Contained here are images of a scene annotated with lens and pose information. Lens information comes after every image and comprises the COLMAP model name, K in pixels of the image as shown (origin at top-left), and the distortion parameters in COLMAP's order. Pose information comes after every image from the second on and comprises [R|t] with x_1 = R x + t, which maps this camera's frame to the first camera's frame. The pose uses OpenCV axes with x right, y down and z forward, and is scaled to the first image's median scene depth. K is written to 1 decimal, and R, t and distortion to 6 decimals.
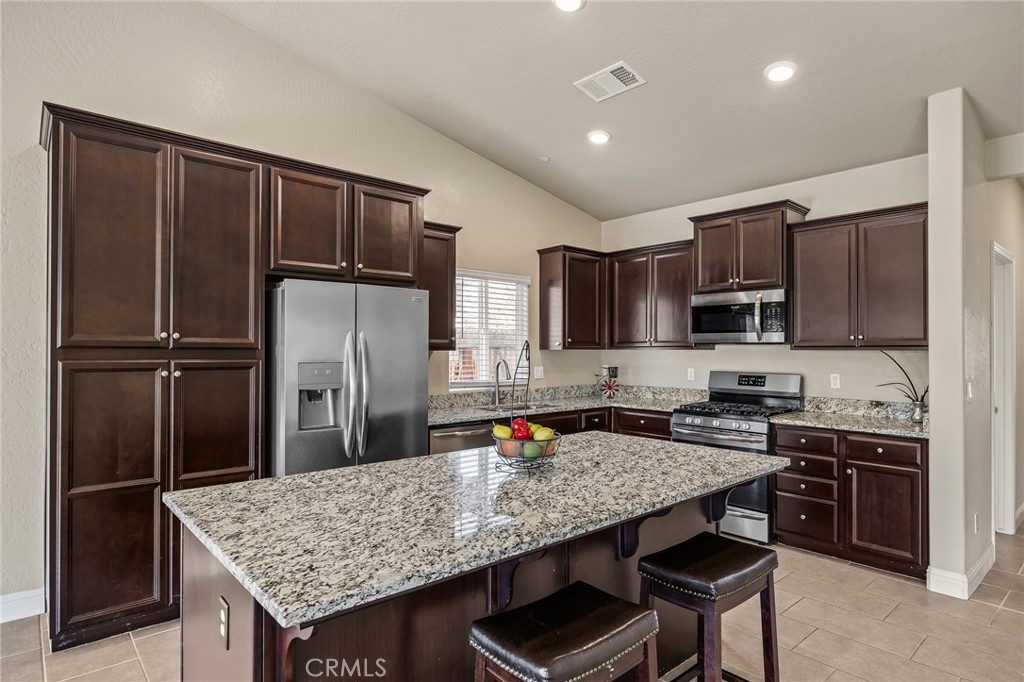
lens RADIAL K [[563.2, 0, 512.0], [0, 563.2, 341.0], [0, 0, 1]] dist [0.001190, 0.000005]
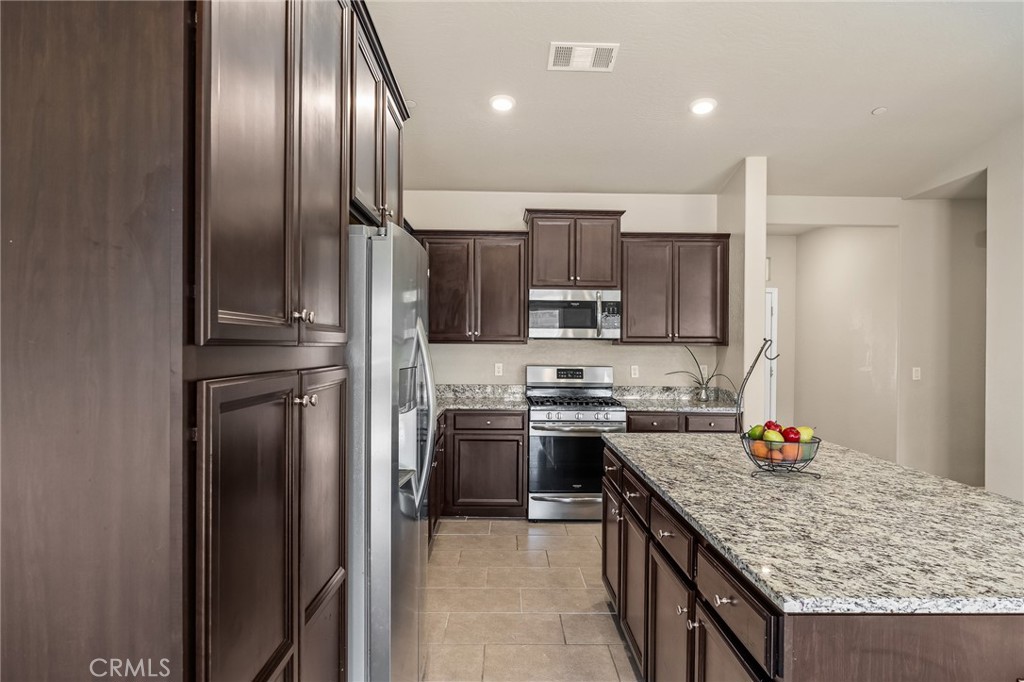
lens RADIAL K [[611.7, 0, 512.0], [0, 611.7, 341.0], [0, 0, 1]] dist [-0.016116, -0.002458]
pose [[0.661627, 0.006557, 0.749805, -0.583647], [-0.016711, 0.999842, 0.006003, 0.004244], [-0.749647, -0.016502, 0.661632, 0.369550]]
